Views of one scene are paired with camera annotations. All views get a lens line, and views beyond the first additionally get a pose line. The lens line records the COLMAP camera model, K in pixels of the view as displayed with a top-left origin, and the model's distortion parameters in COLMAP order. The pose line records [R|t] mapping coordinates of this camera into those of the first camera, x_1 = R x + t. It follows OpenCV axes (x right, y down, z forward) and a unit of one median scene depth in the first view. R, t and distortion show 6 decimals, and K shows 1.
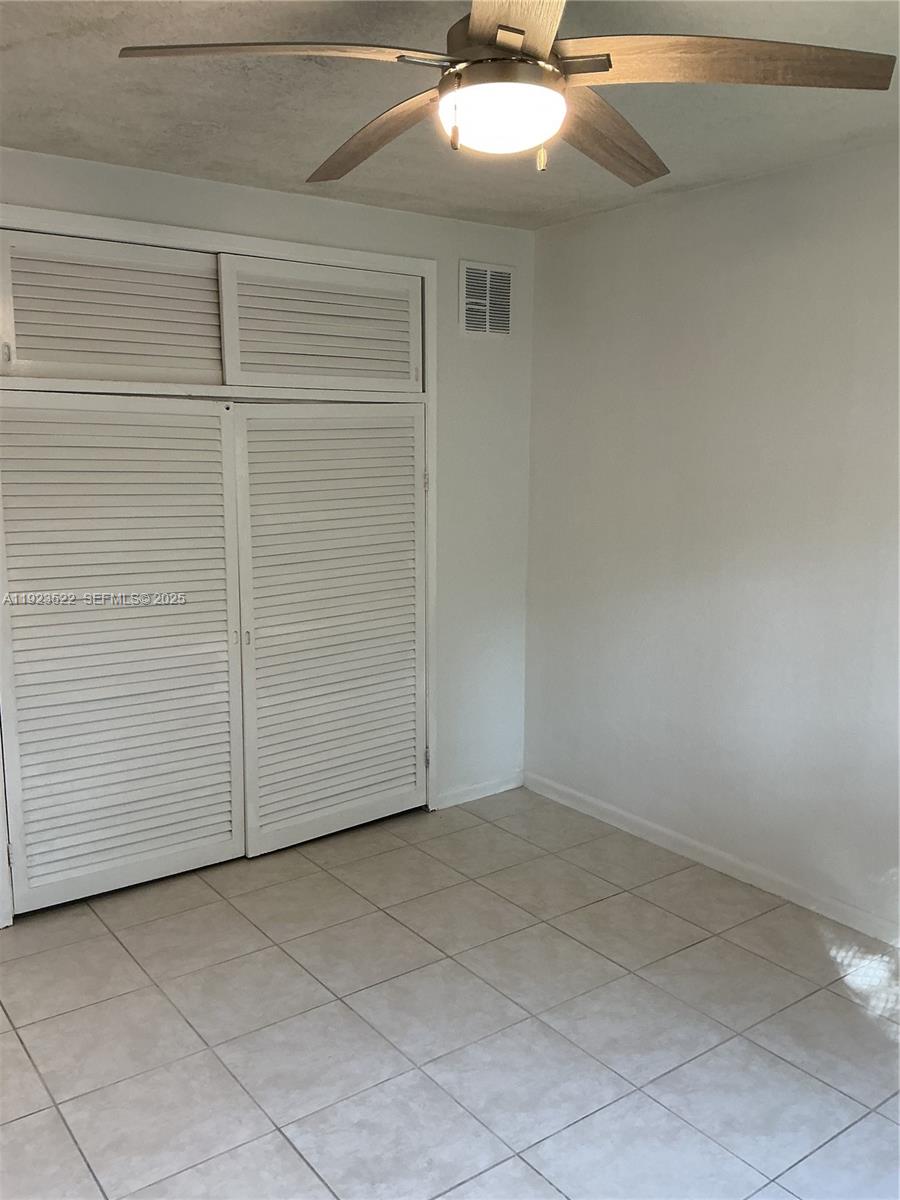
lens RADIAL K [[1004.5, 0, 450.0], [0, 1004.5, 599.7], [0, 0, 1]] dist [-0.005657, -0.001916]
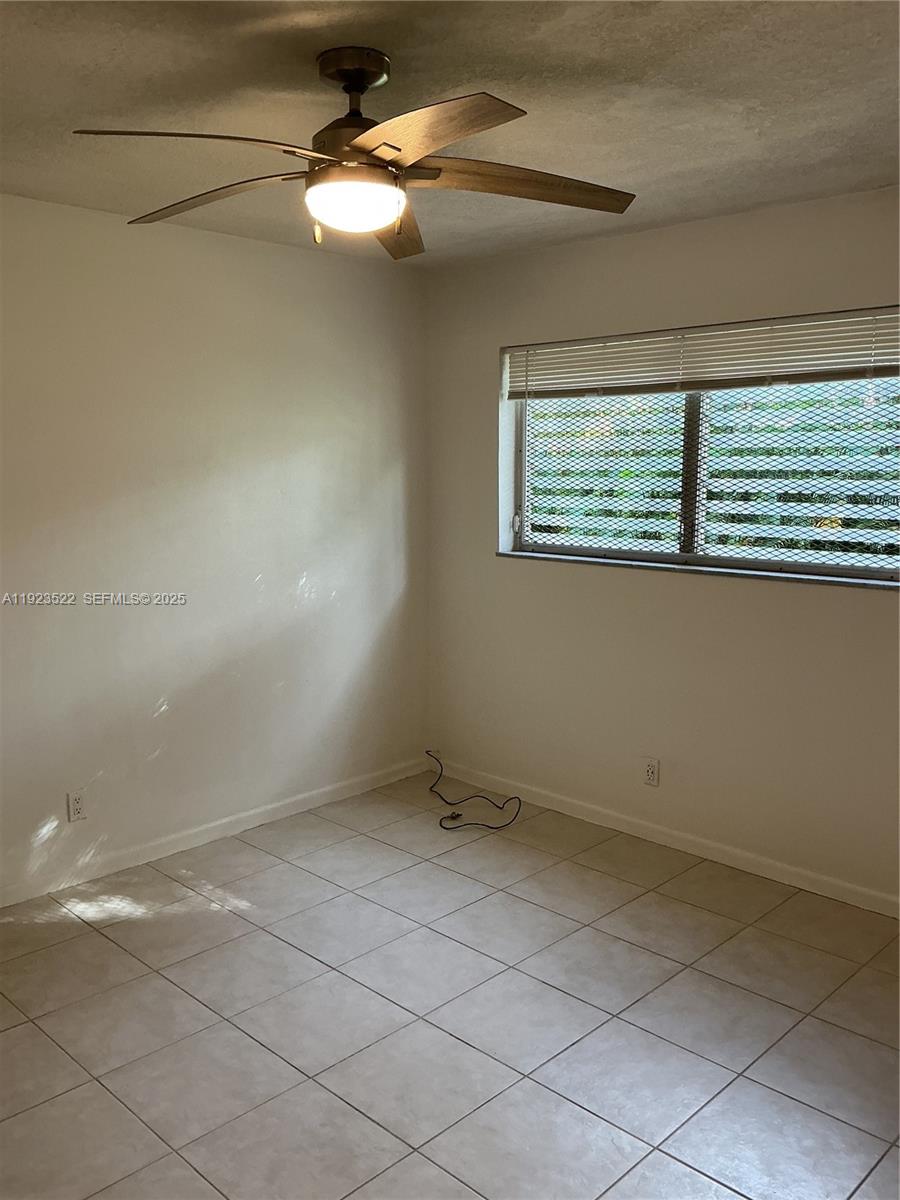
lens RADIAL K [[1004.5, 0, 449.7], [0, 1004.5, 600.1], [0, 0, 1]] dist [-0.005657, -0.001916]
pose [[-0.149908, -0.141813, 0.978477, -0.921009], [0.161150, 0.972921, 0.165697, -0.129897], [-0.975478, 0.182521, -0.122995, 0.817204]]
